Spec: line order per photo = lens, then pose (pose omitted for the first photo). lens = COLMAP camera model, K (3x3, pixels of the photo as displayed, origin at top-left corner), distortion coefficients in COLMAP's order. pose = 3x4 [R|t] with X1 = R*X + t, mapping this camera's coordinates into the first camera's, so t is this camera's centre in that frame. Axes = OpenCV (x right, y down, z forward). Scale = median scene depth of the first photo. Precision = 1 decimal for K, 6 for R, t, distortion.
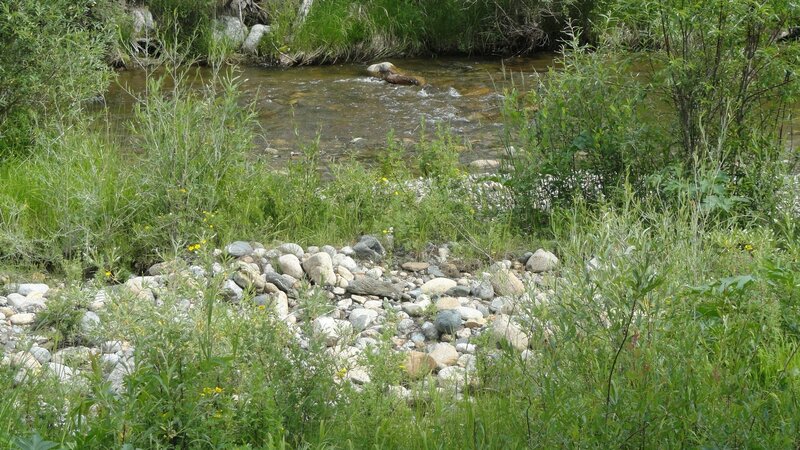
lens RADIAL K [[2109.0, 0, 400.0], [0, 2109.0, 225.1], [0, 0, 1]] dist [0.059890, 0.000000]
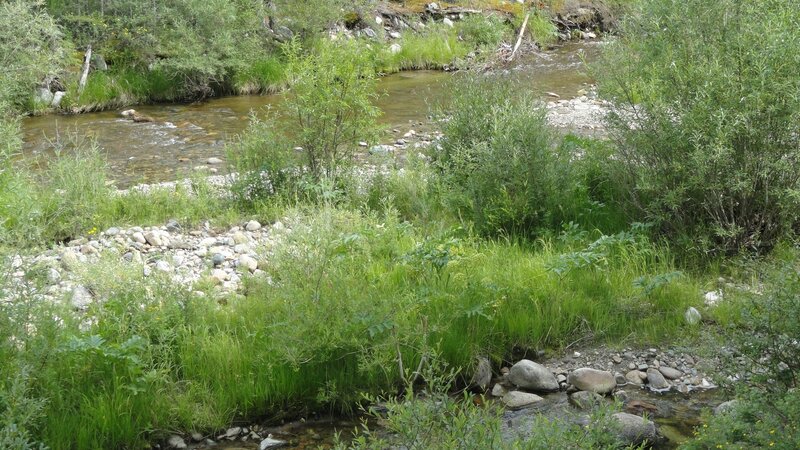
lens RADIAL K [[2109.0, 0, 400.0], [0, 2109.0, 225.0], [0, 0, 1]] dist [0.059890, 0.000000]
pose [[0.951675, -0.086546, 0.294660, -0.432724], [0.050268, 0.990428, 0.128551, -0.257500], [-0.302966, -0.107526, 0.946916, -1.123413]]
